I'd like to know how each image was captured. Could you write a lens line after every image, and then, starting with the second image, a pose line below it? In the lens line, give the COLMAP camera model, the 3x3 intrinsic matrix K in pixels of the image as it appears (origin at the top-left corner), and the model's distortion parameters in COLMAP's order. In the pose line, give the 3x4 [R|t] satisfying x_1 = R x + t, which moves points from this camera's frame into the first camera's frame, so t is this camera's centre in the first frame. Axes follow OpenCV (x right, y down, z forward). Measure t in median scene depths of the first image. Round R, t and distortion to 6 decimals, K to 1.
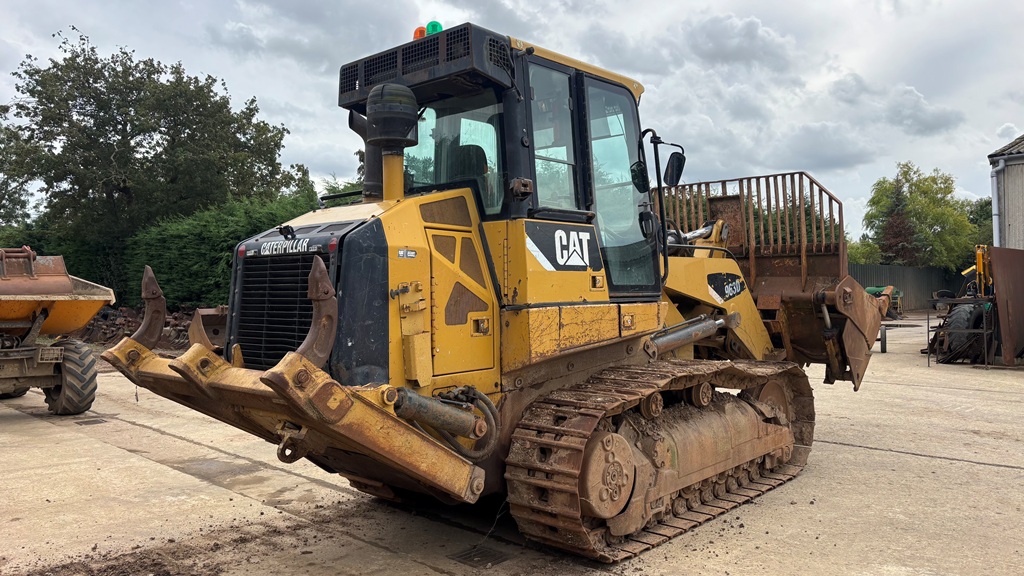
lens RADIAL K [[750.7, 0, 511.9], [0, 750.7, 235.3], [0, 0, 1]] dist [0.035387, -0.001028]
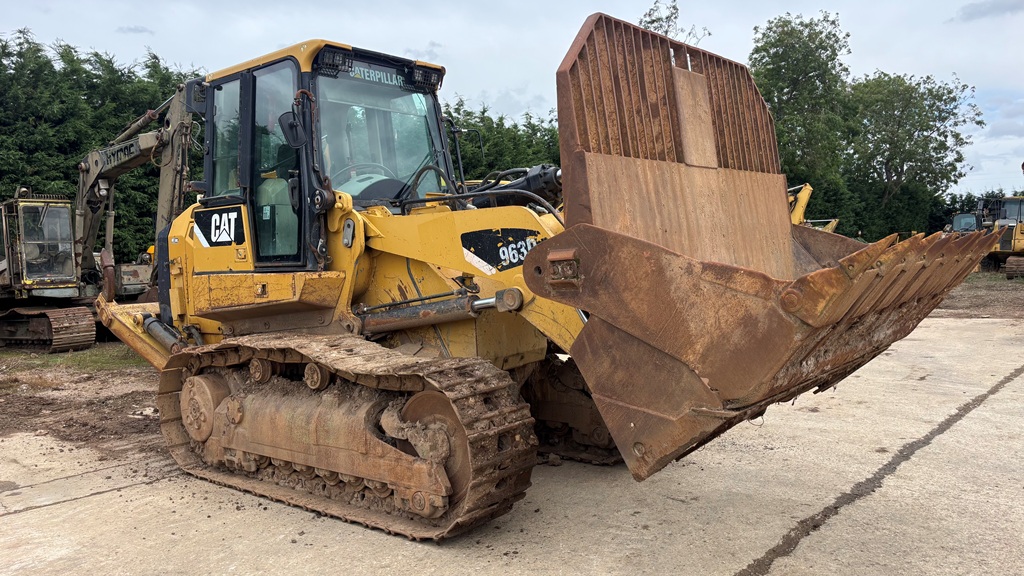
lens RADIAL K [[762.7, 0, 518.2], [0, 762.7, 270.5], [0, 0, 1]] dist [0.033556, -0.002139]
pose [[0.062526, 0.028560, -0.997635, 1.354292], [0.103817, 0.993982, 0.034962, 0.092960], [0.992629, -0.105757, 0.059185, 1.391890]]
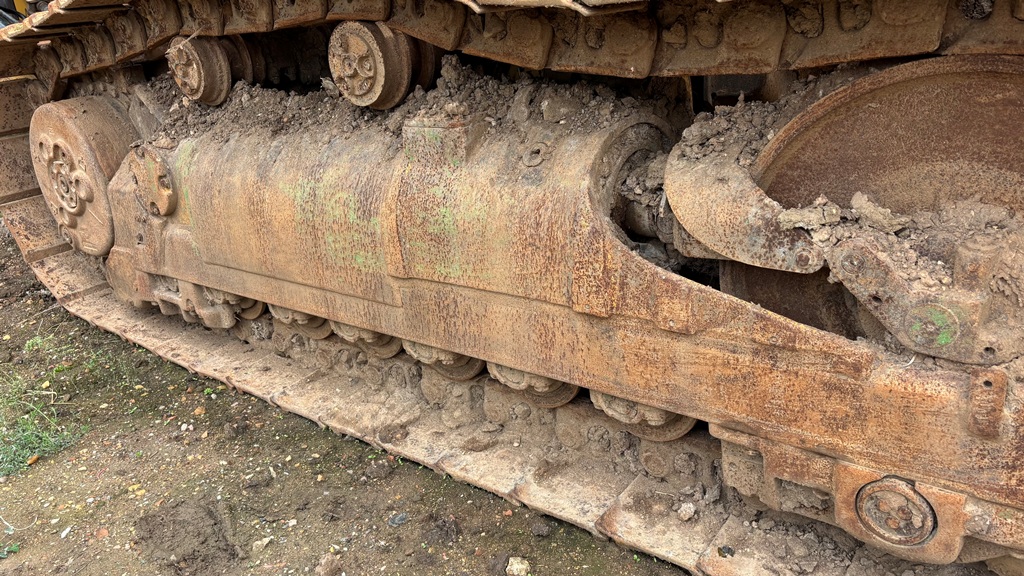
lens RADIAL K [[774.0, 0, 509.8], [0, 774.0, 290.8], [0, 0, 1]] dist [0.037677, -0.004941]
pose [[0.082594, 0.364365, -0.927586, 0.652005], [0.154267, 0.914873, 0.373107, 0.217243], [0.984571, -0.173913, 0.019354, 1.201548]]
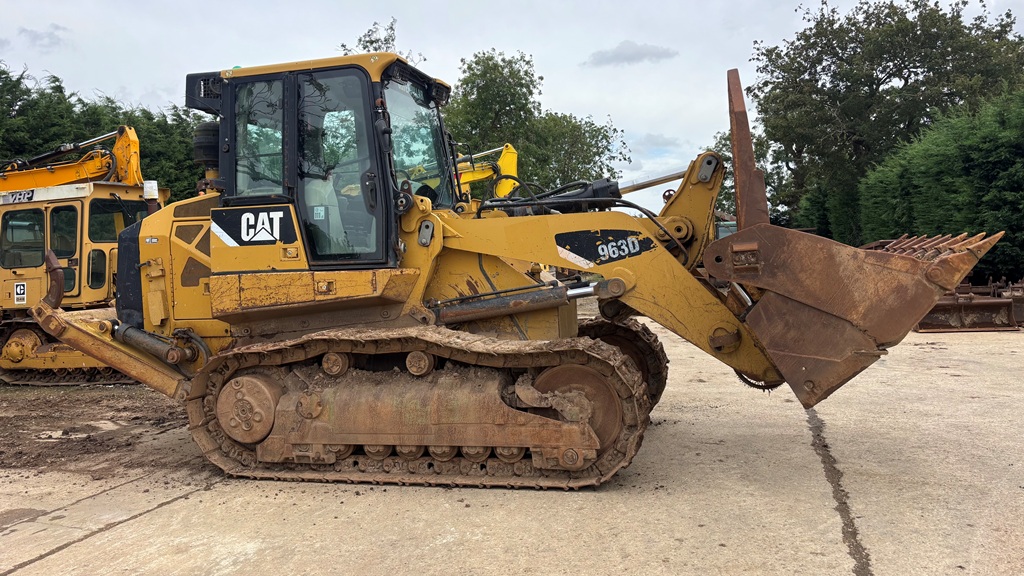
lens RADIAL K [[758.8, 0, 508.3], [0, 758.8, 268.3], [0, 0, 1]] dist [0.068455, -0.077195]
pose [[0.457524, 0.003875, -0.889189, 1.362487], [0.092975, 0.994301, 0.052173, 0.057087], [0.884323, -0.106543, 0.454556, 0.782357]]
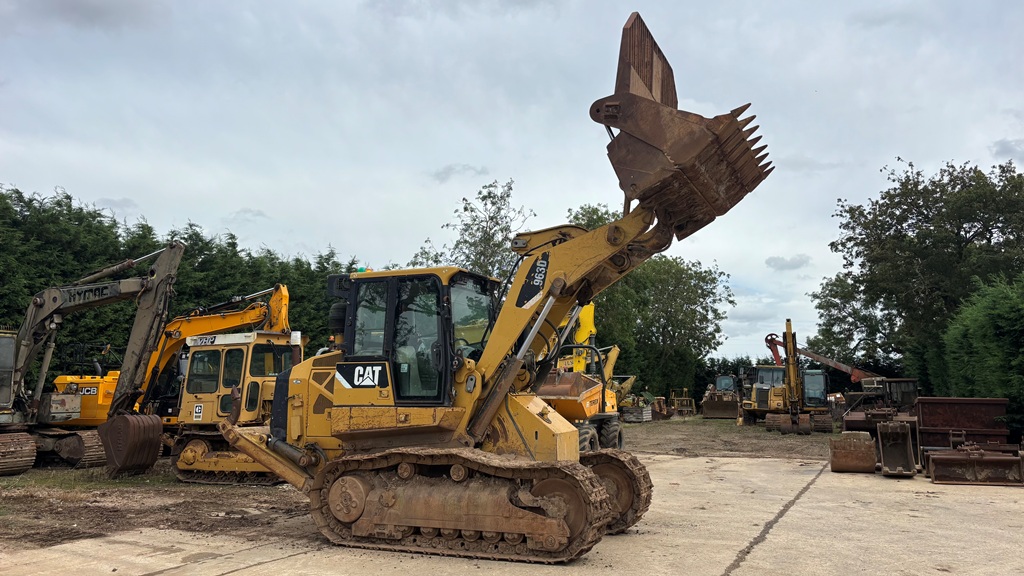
lens RADIAL K [[750.8, 0, 514.7], [0, 750.8, 273.1], [0, 0, 1]] dist [0.085680, -0.116378]
pose [[0.330010, -0.138237, -0.933801, 1.978696], [0.057241, 0.990330, -0.126376, 0.022442], [0.942240, -0.011746, 0.334732, 0.720765]]
